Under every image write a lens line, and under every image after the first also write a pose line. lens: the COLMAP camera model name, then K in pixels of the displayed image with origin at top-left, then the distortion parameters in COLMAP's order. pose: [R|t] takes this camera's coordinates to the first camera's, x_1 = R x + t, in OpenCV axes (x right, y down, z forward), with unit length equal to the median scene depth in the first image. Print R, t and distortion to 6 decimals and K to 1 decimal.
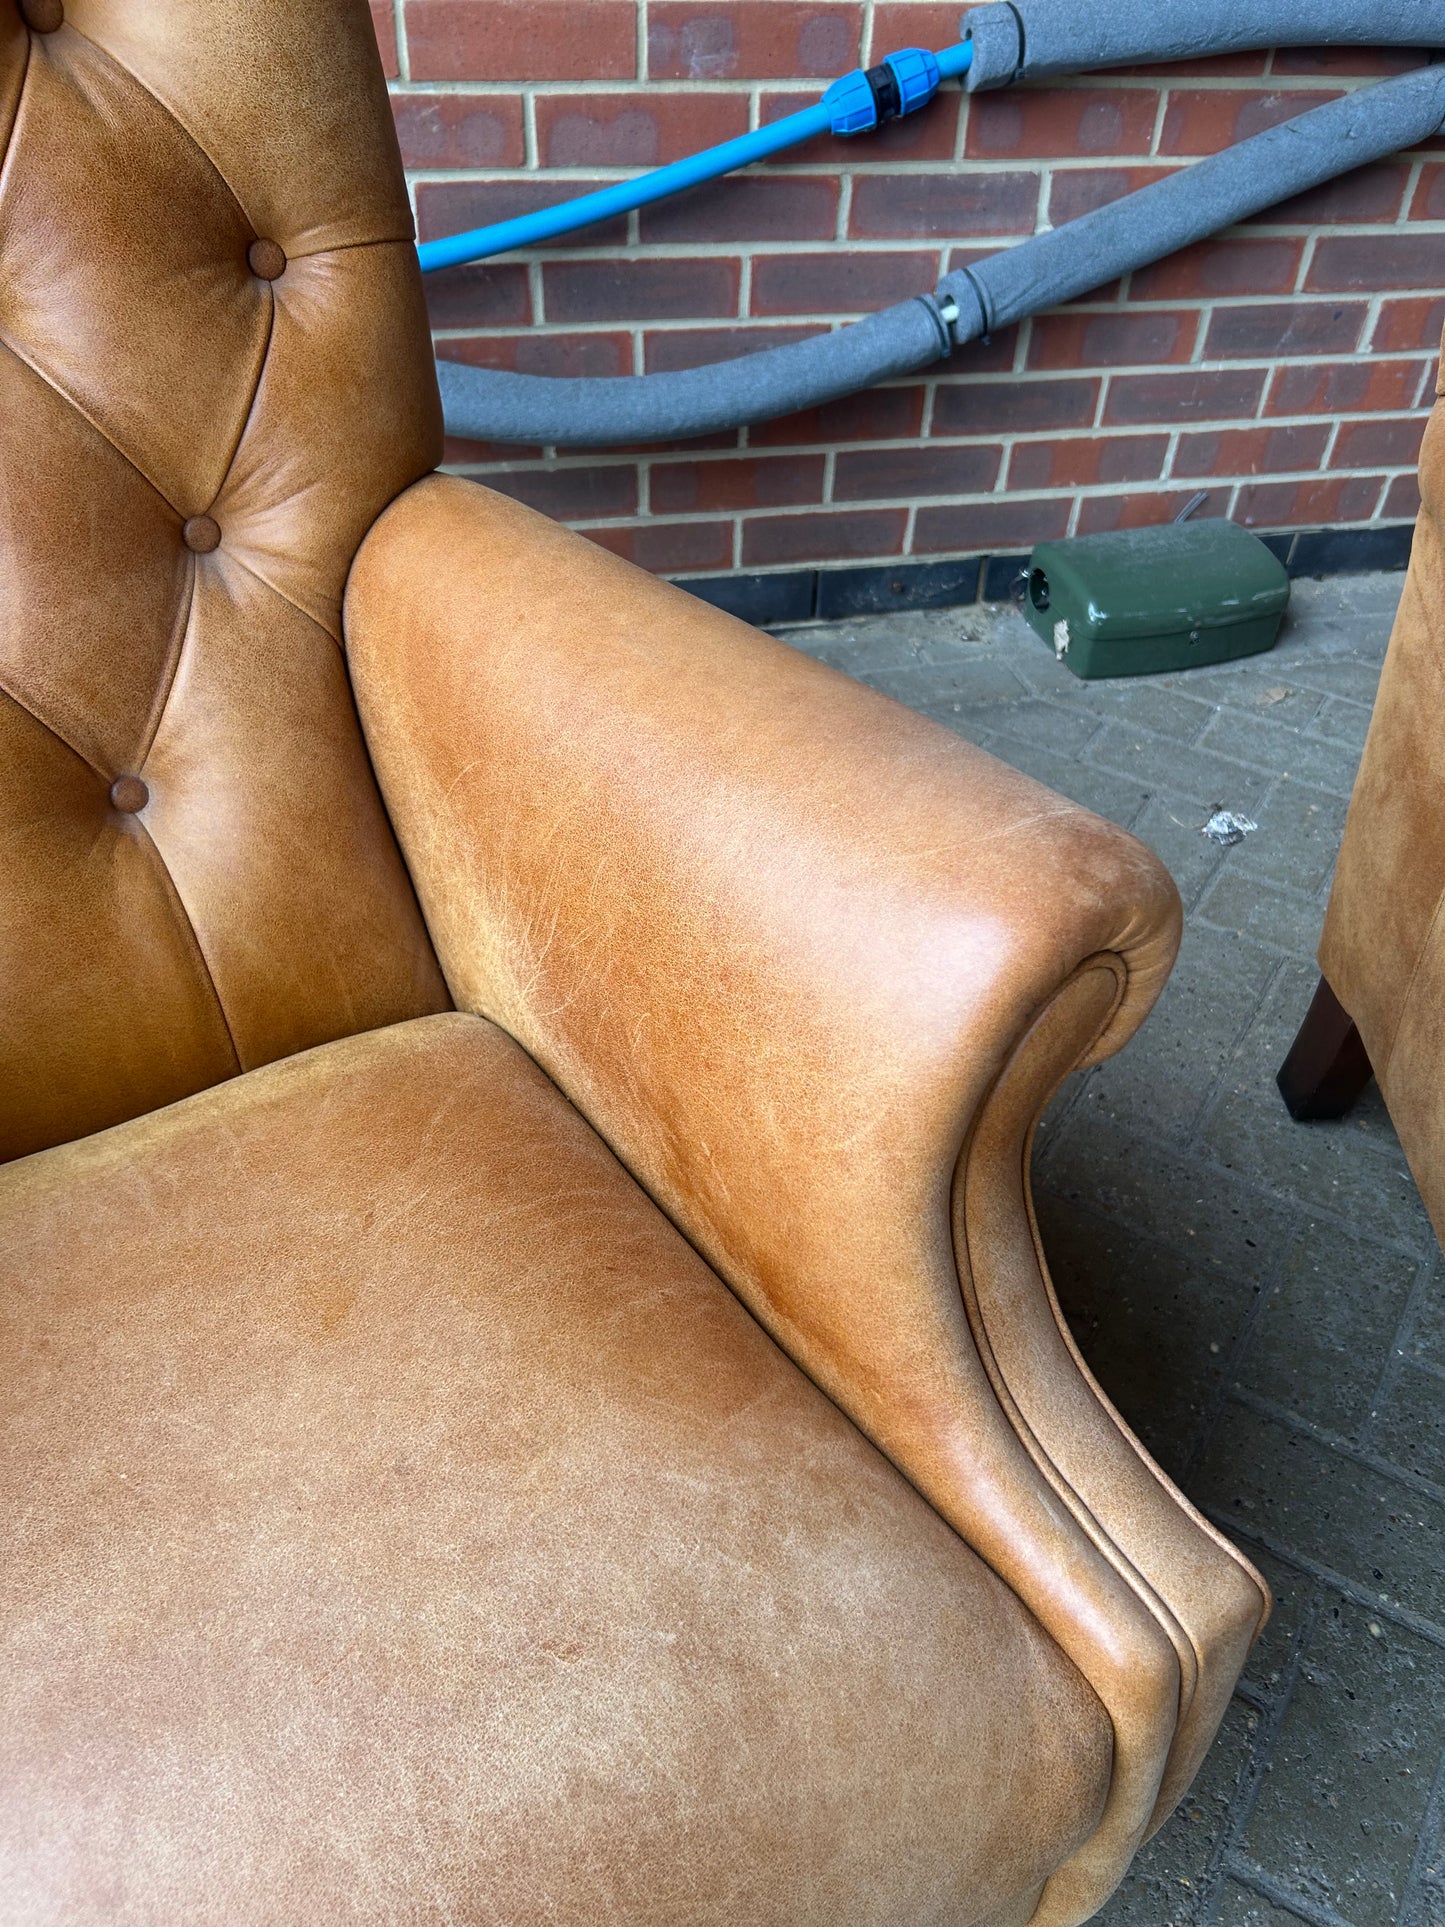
lens RADIAL K [[1464.9, 0, 735.4], [0, 1464.9, 964.5], [0, 0, 1]] dist [0.038299, -0.049040]
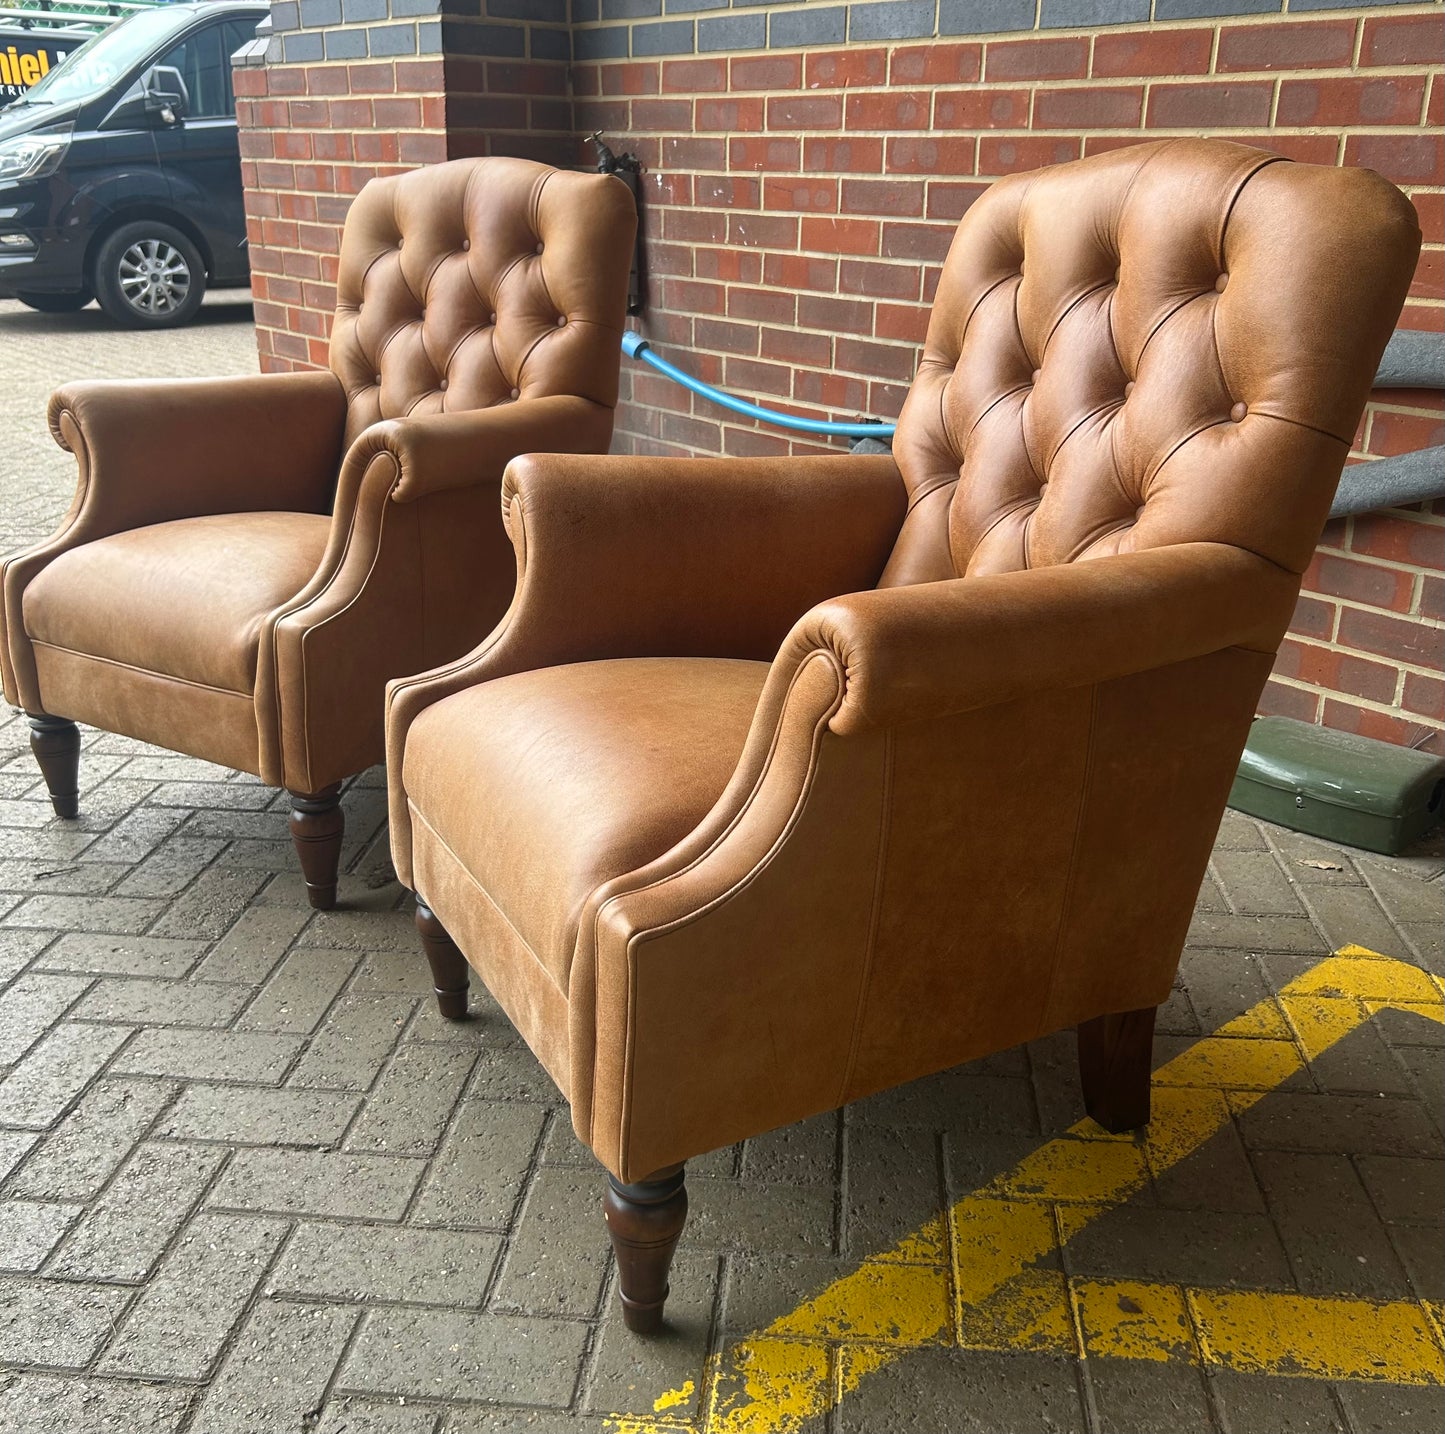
lens RADIAL K [[1474.0, 0, 710.1], [0, 1474.0, 692.3], [0, 0, 1]] dist [0.014991, 0.000000]
pose [[0.436649, 0.271819, -0.857585, 2.562630], [-0.595349, 0.801976, -0.048935, 0.116635], [0.674461, 0.531930, 0.512009, 0.017864]]
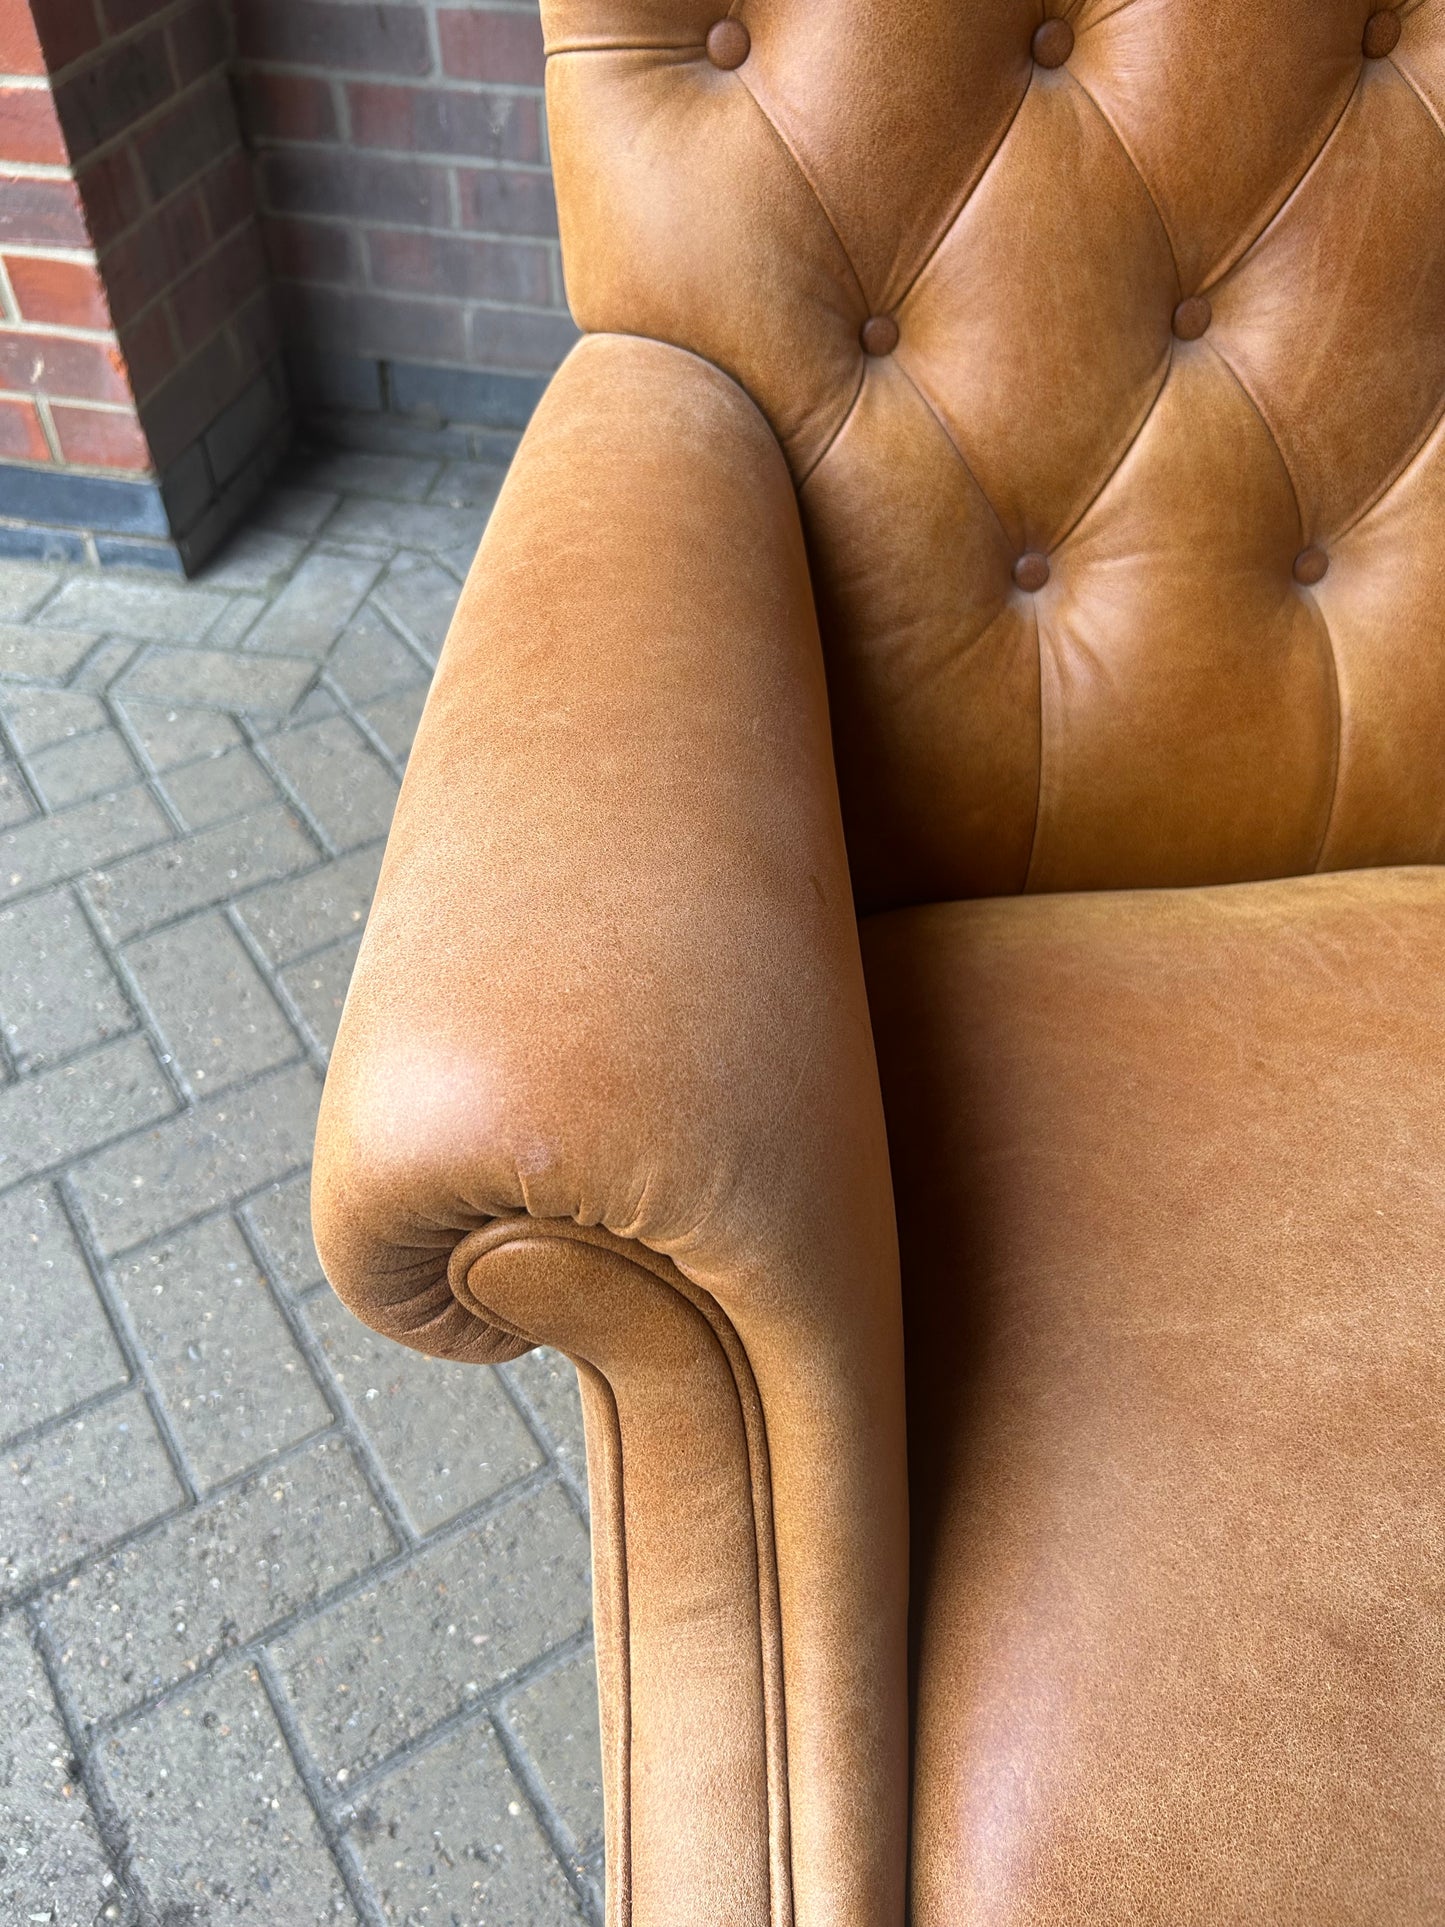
lens RADIAL K [[1478.1, 0, 706.9], [0, 1478.1, 958.3], [0, 0, 1]] dist [0.032580, -0.046979]
pose [[0.905015, 0.286502, -0.314428, -0.382967], [-0.266055, 0.957988, 0.107120, 0.133478], [0.331908, -0.013290, 0.943218, -0.066453]]
